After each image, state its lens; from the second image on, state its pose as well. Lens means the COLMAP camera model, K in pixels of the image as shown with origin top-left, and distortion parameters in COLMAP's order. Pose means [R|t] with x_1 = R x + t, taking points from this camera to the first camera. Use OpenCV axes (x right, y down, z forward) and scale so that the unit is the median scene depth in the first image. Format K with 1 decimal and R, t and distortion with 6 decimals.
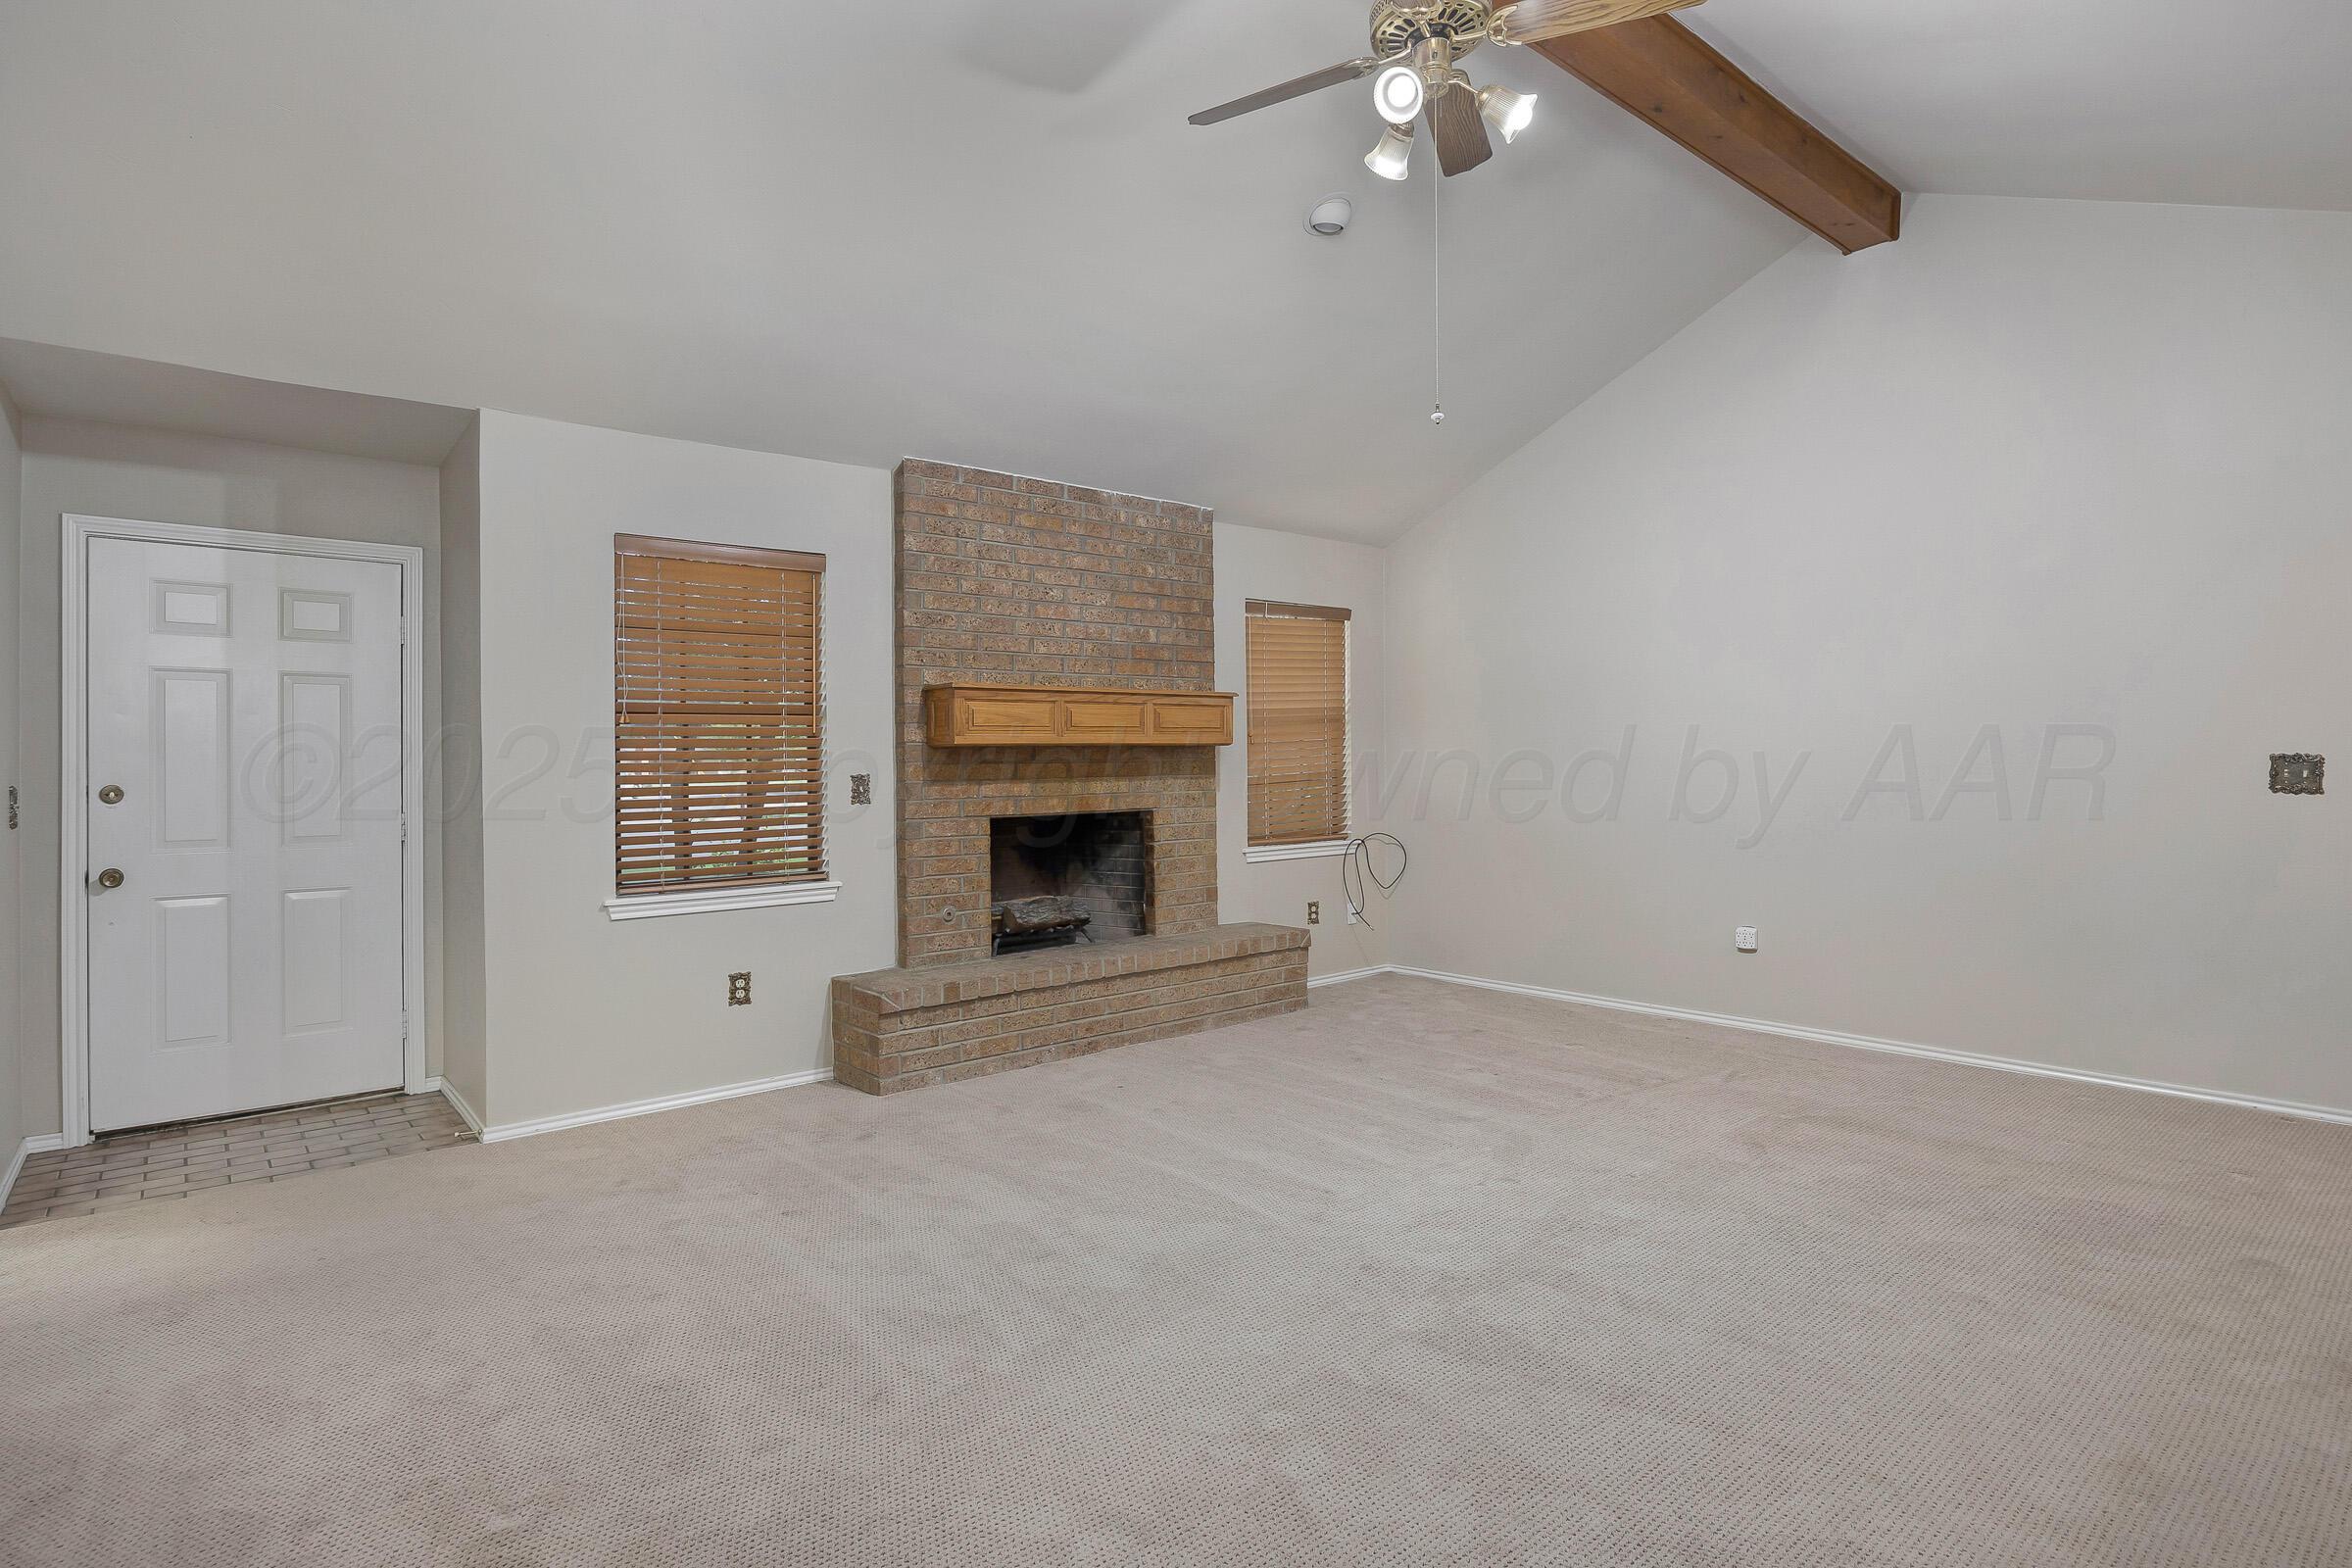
lens RADIAL K [[1093.3, 0, 1253.6], [0, 1093.3, 751.1], [0, 0, 1]] dist [-0.014423, 0.000300]
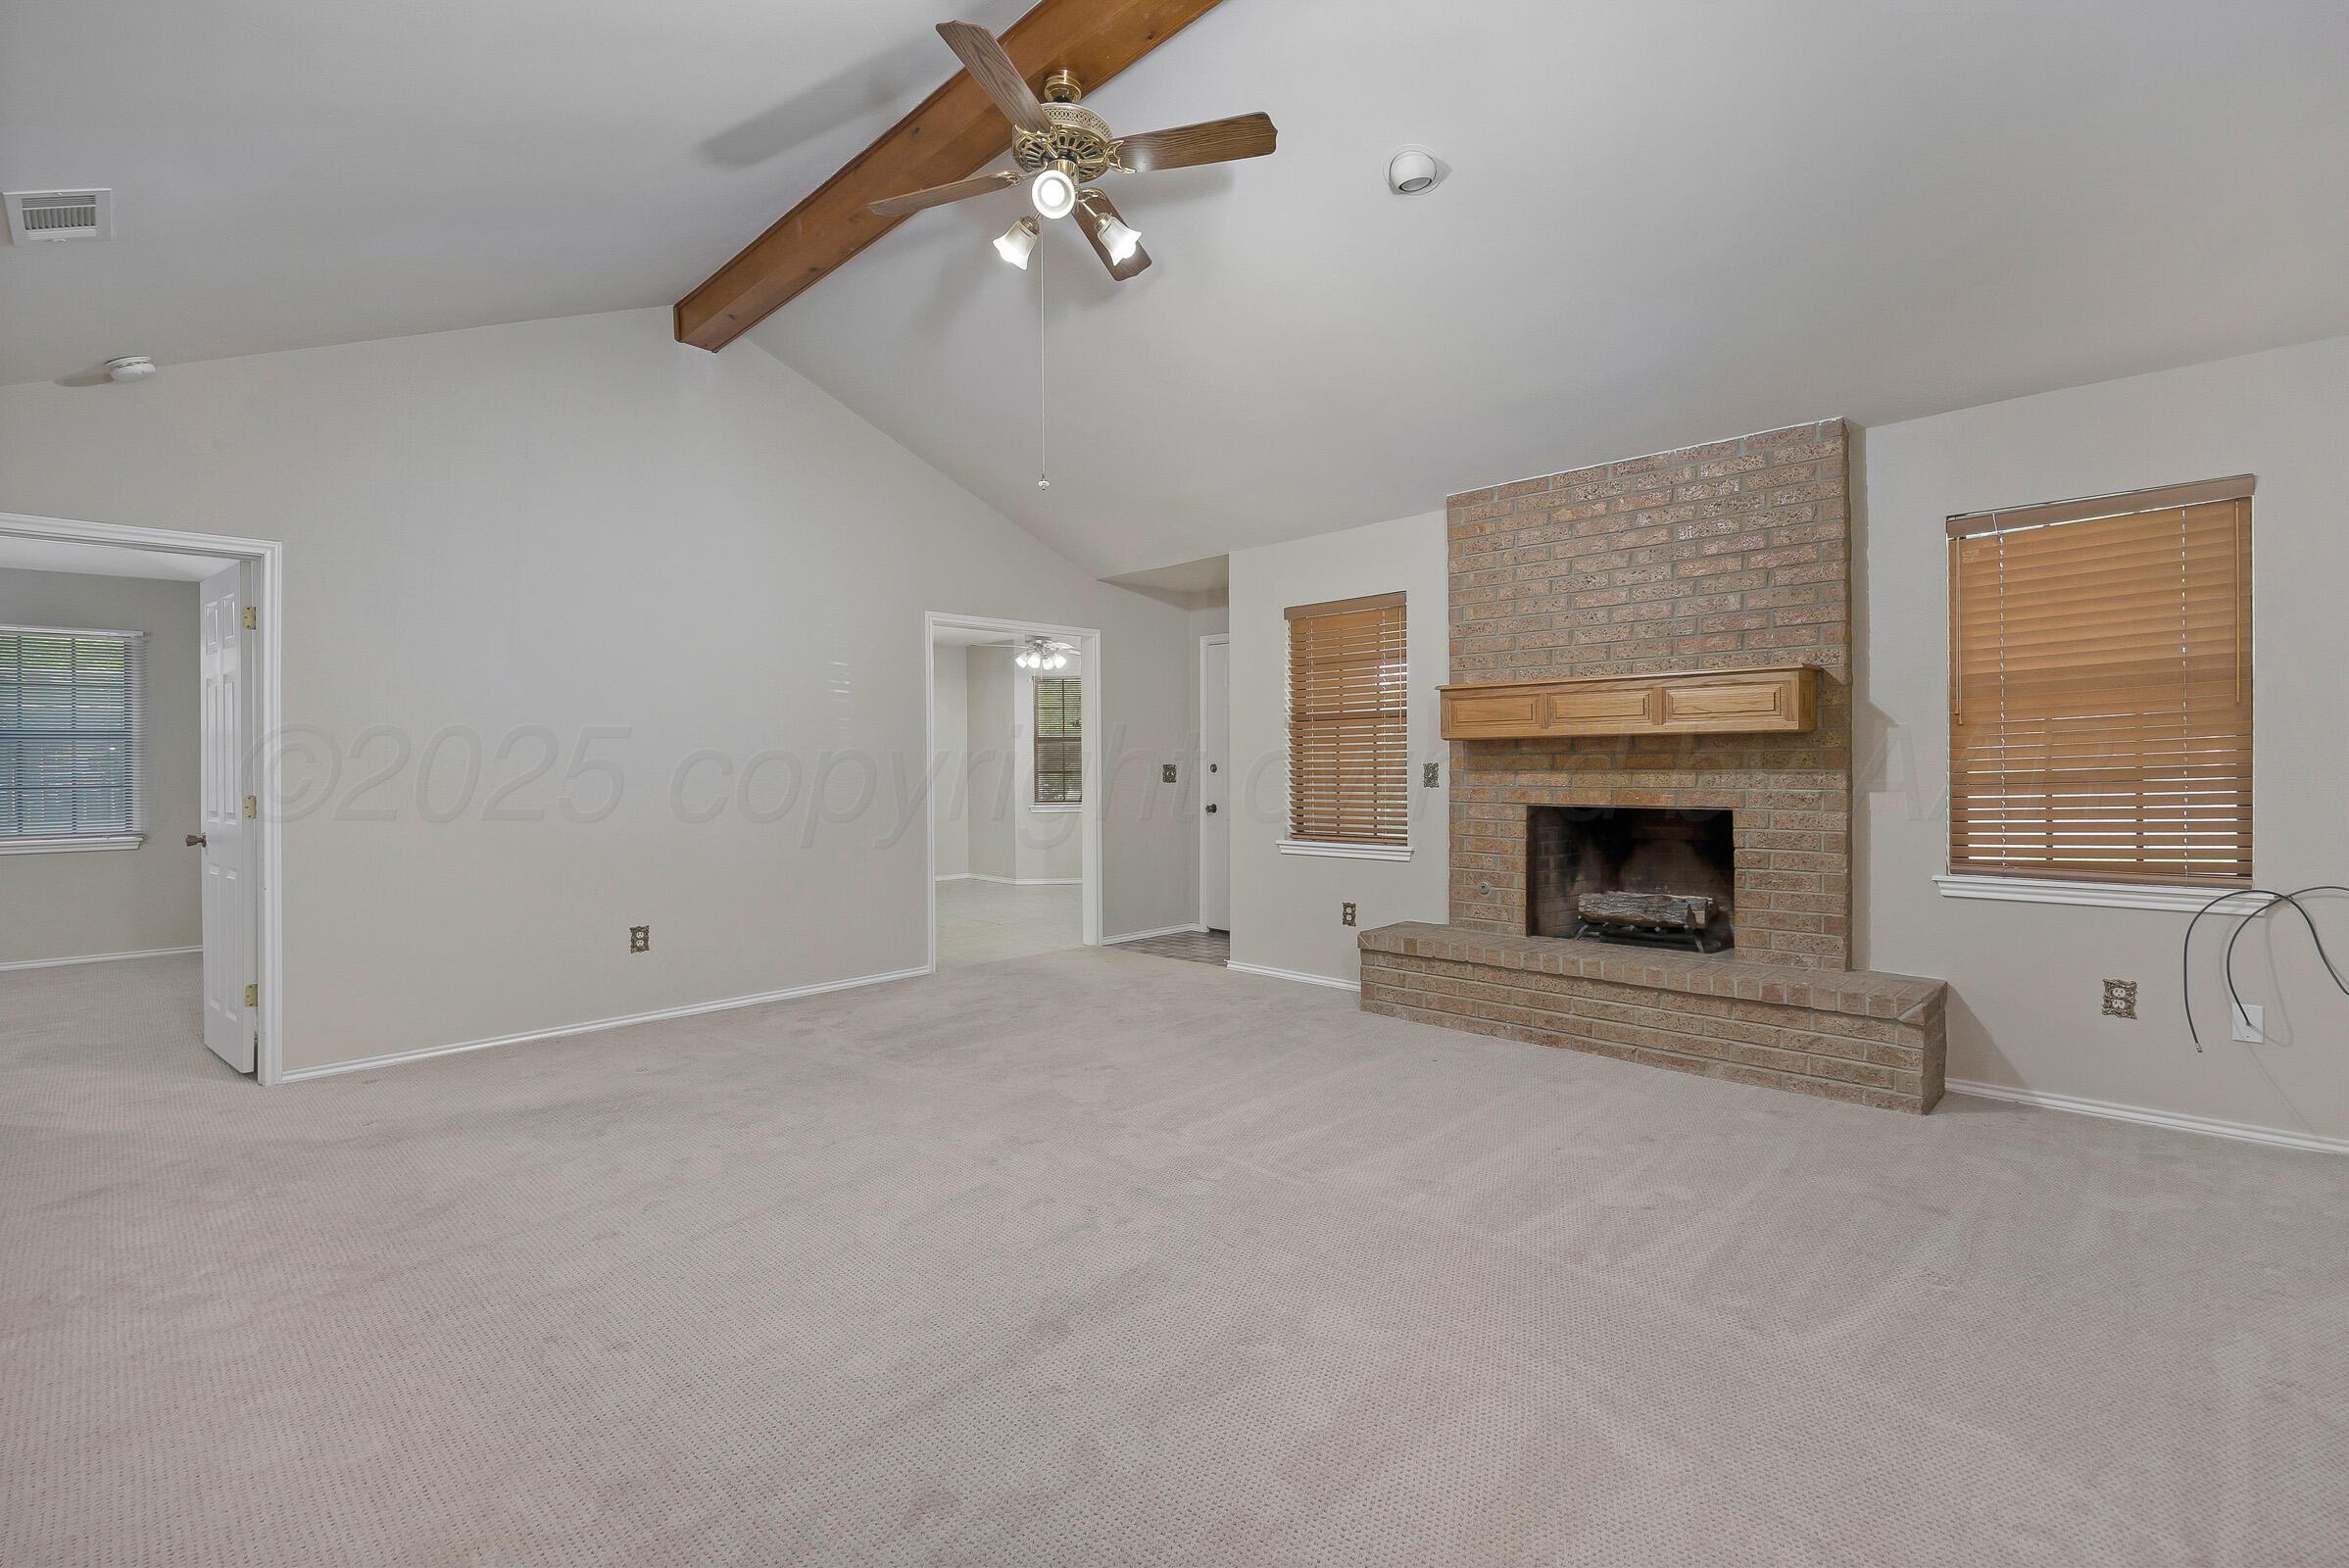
lens RADIAL K [[1091.9, 0, 1252.0], [0, 1091.9, 751.2], [0, 0, 1]] dist [-0.014423, 0.000300]
pose [[0.138588, 0.009879, -0.990301, 0.759559], [0.022950, 0.999650, 0.013184, -0.012090], [0.990084, -0.024555, 0.138313, 0.570042]]
